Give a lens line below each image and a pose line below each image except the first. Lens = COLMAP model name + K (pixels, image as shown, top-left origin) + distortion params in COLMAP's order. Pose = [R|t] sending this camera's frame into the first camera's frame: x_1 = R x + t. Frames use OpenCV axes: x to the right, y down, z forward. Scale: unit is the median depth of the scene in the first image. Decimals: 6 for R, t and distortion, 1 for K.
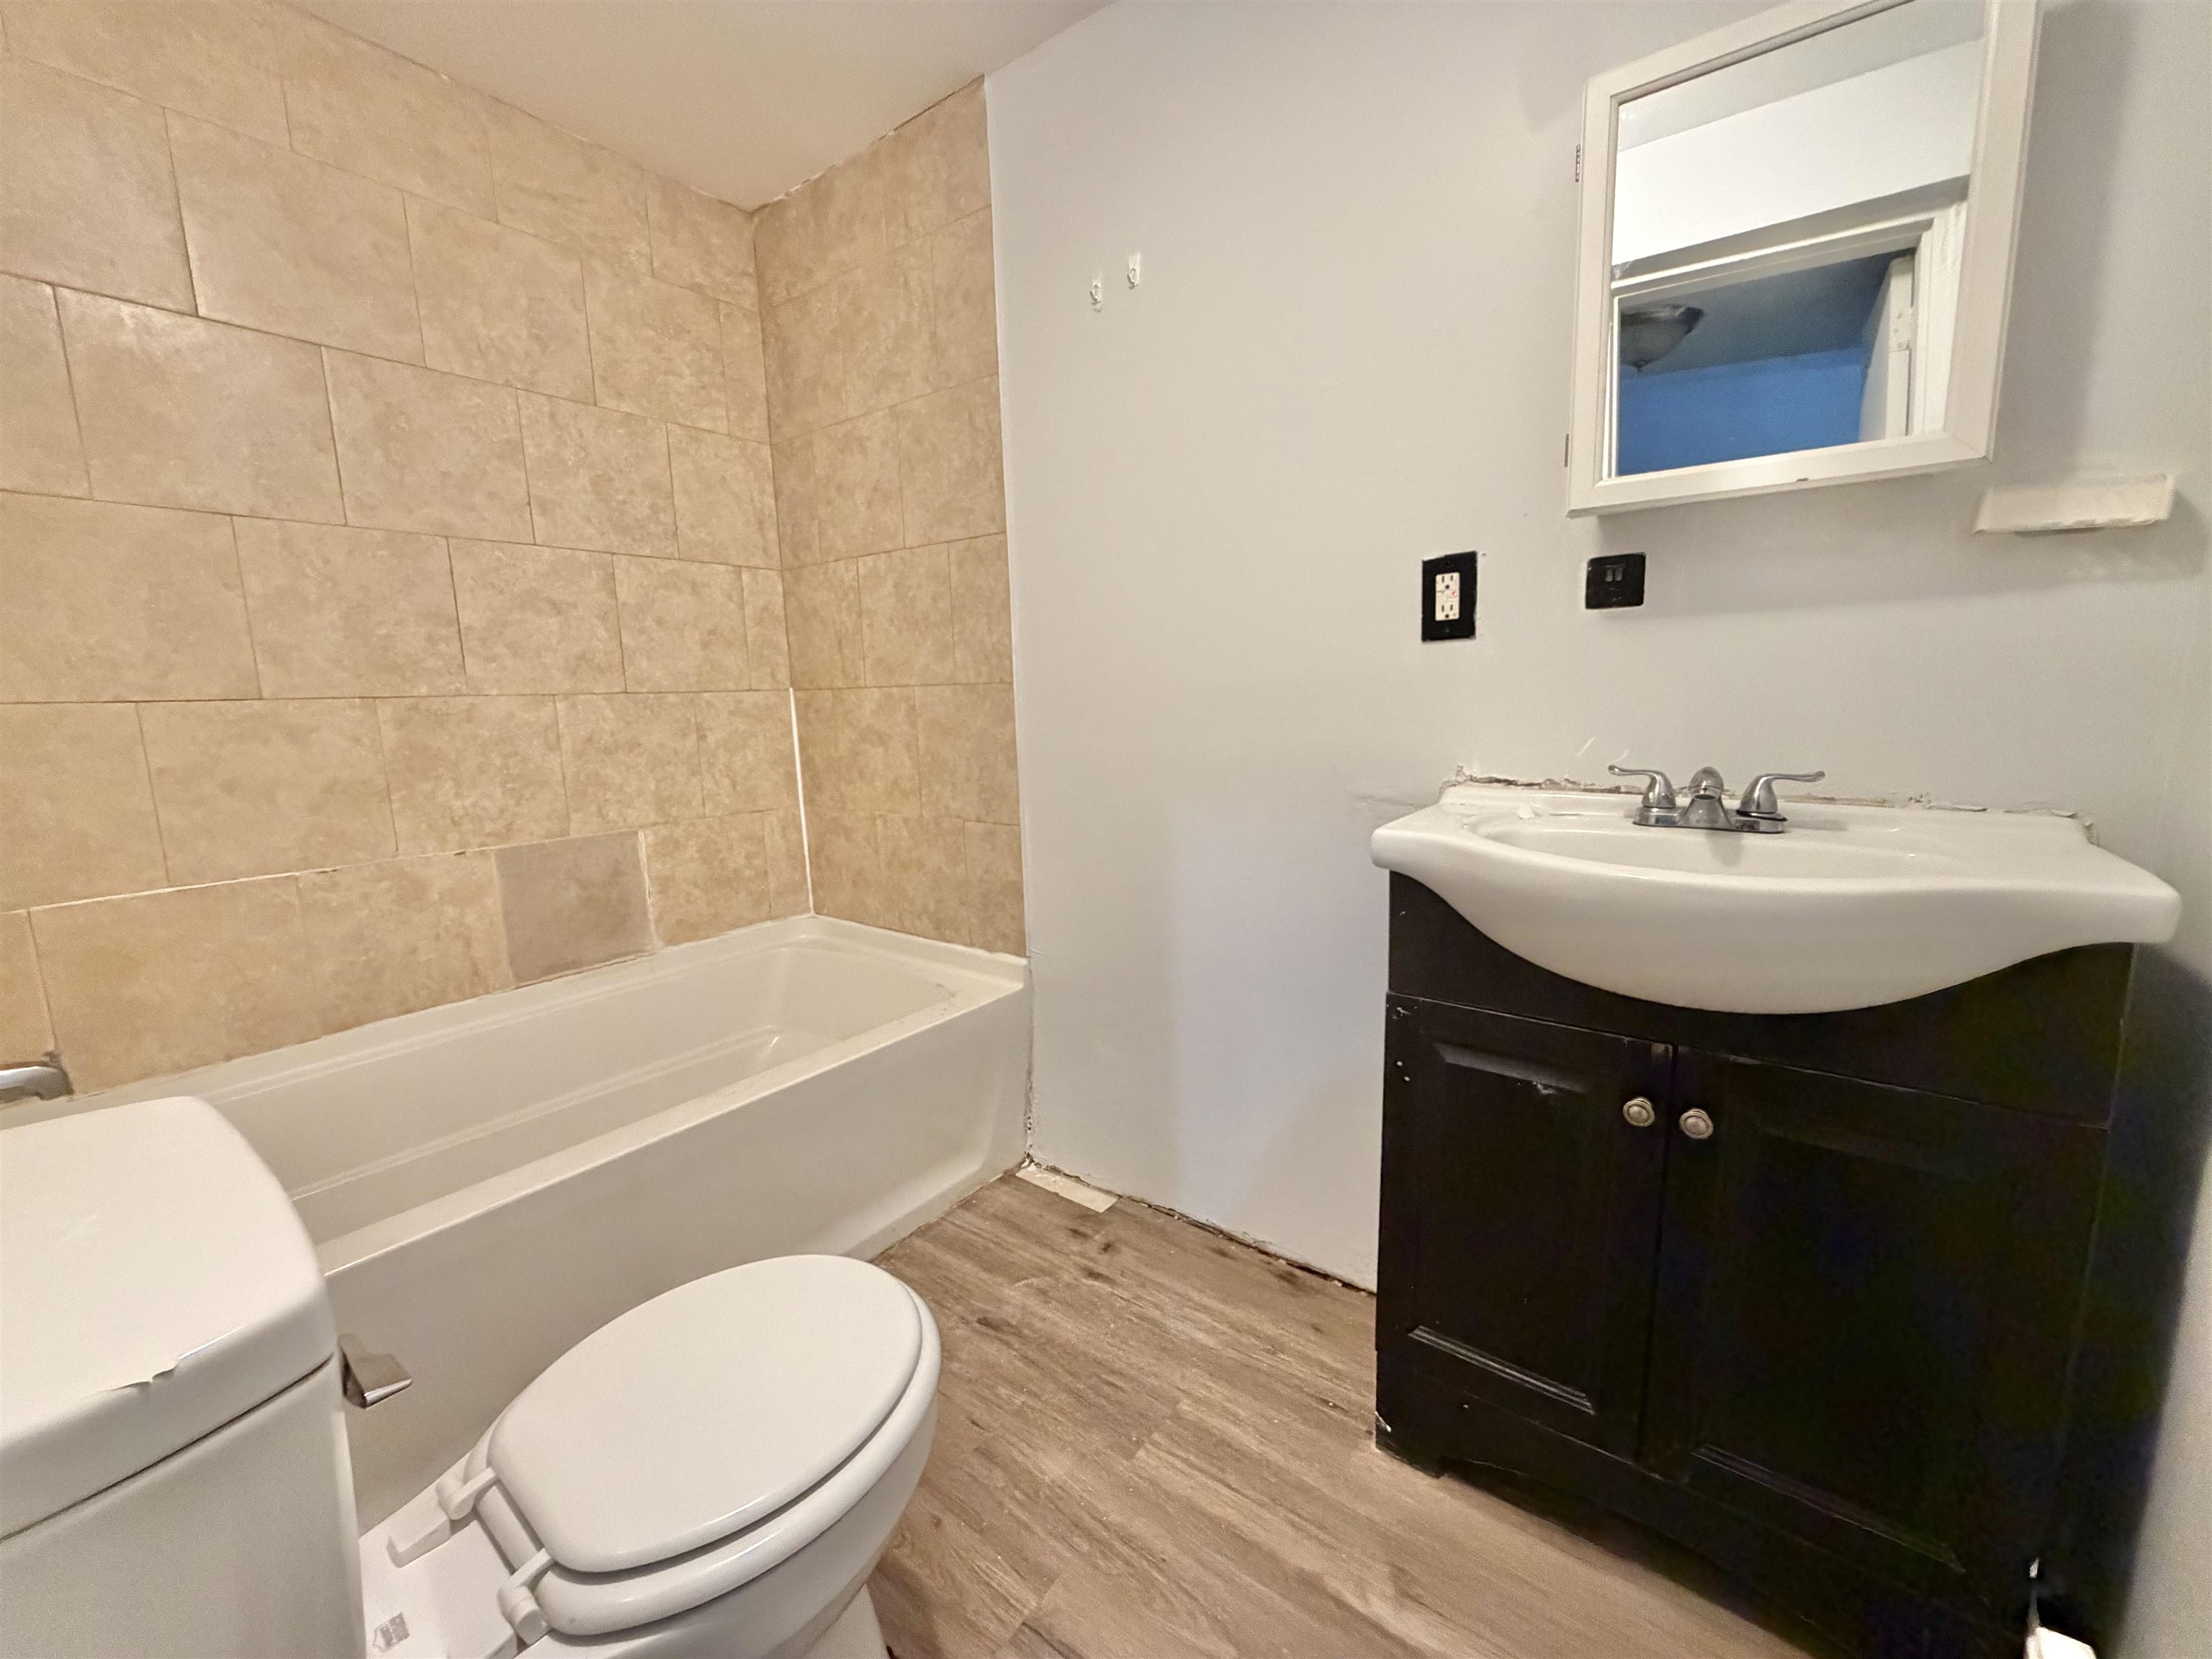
lens RADIAL K [[881.3, 0, 1105.5], [0, 881.3, 824.2], [0, 0, 1]] dist [-0.000294, -0.000693]
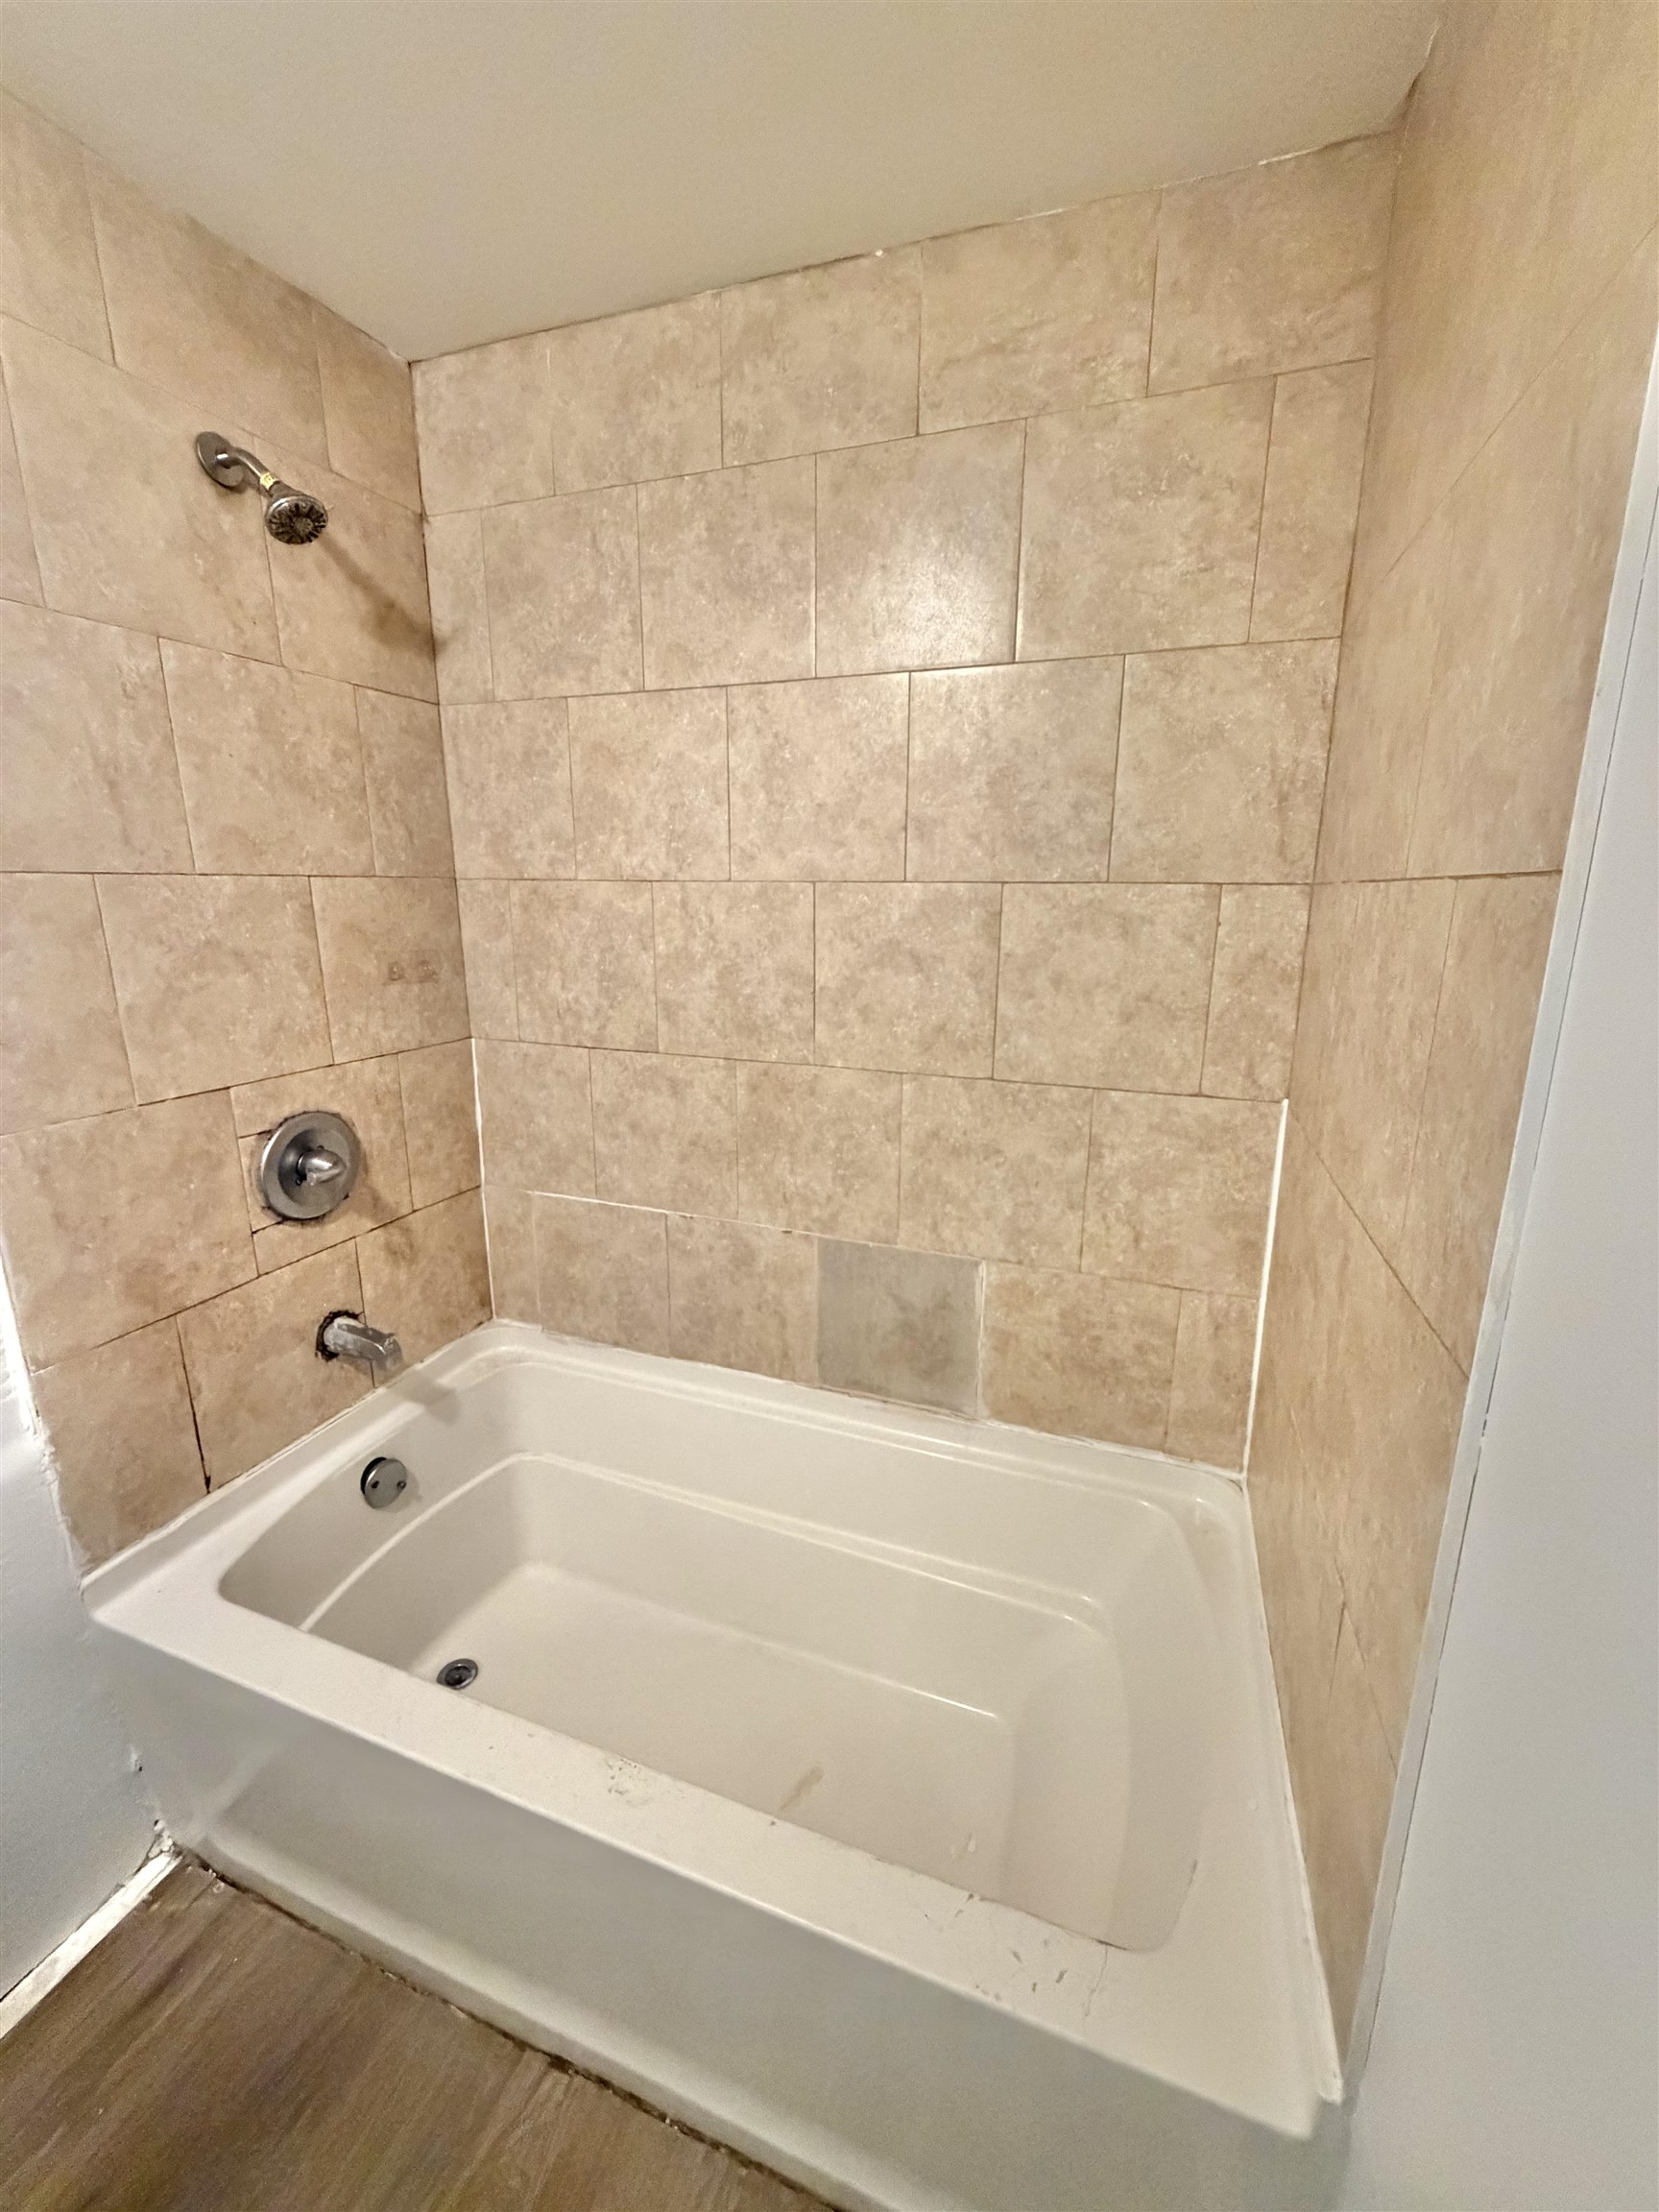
lens RADIAL K [[881.3, 0, 823.5], [0, 881.3, 1098.3], [0, 0, 1]] dist [-0.000294, -0.000693]
pose [[0.292079, 0.246400, -0.924109, 0.076307], [-0.159991, 0.965215, 0.206793, -0.273411], [0.942917, 0.087449, 0.321341, 0.684170]]
